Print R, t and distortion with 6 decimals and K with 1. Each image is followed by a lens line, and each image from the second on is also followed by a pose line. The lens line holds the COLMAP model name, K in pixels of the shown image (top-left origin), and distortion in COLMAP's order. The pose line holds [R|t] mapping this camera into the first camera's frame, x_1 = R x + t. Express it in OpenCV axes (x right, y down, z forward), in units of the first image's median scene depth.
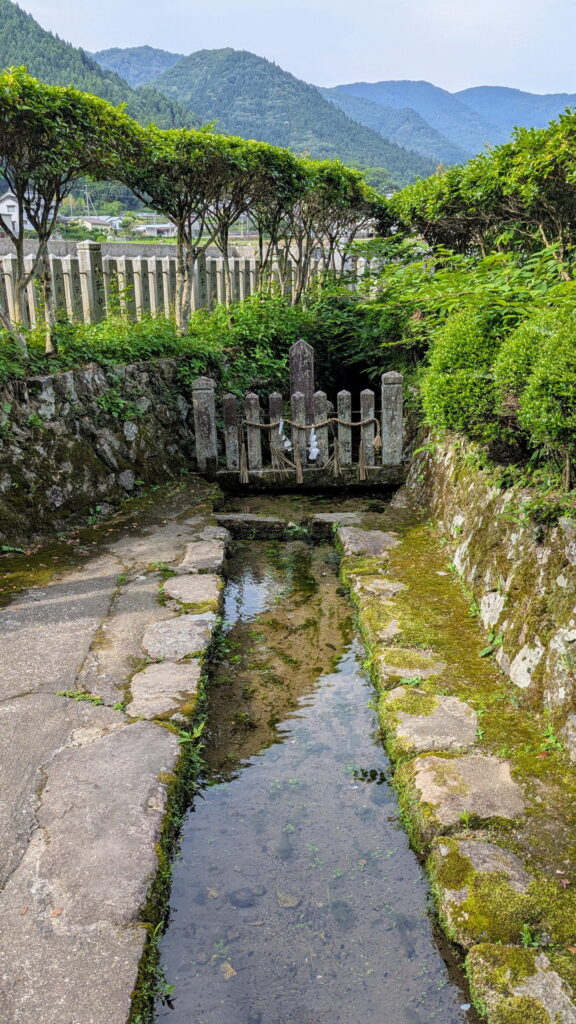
lens RADIAL K [[794.2, 0, 294.3], [0, 794.2, 533.5], [0, 0, 1]] dist [0.035722, -0.002198]
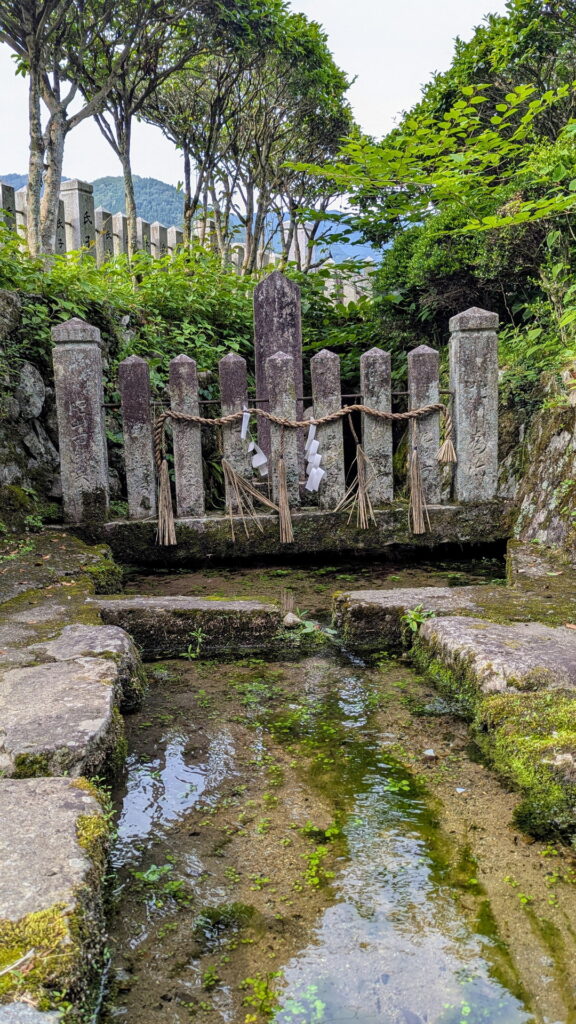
lens RADIAL K [[894.4, 0, 288.0], [0, 894.4, 512.0], [0, 0, 1]] dist [0.099139, -0.151977]
pose [[0.996070, -0.017178, 0.086892, -0.038261], [0.033121, 0.982080, -0.185529, 0.016624], [-0.082148, 0.187678, 0.978789, 0.485874]]
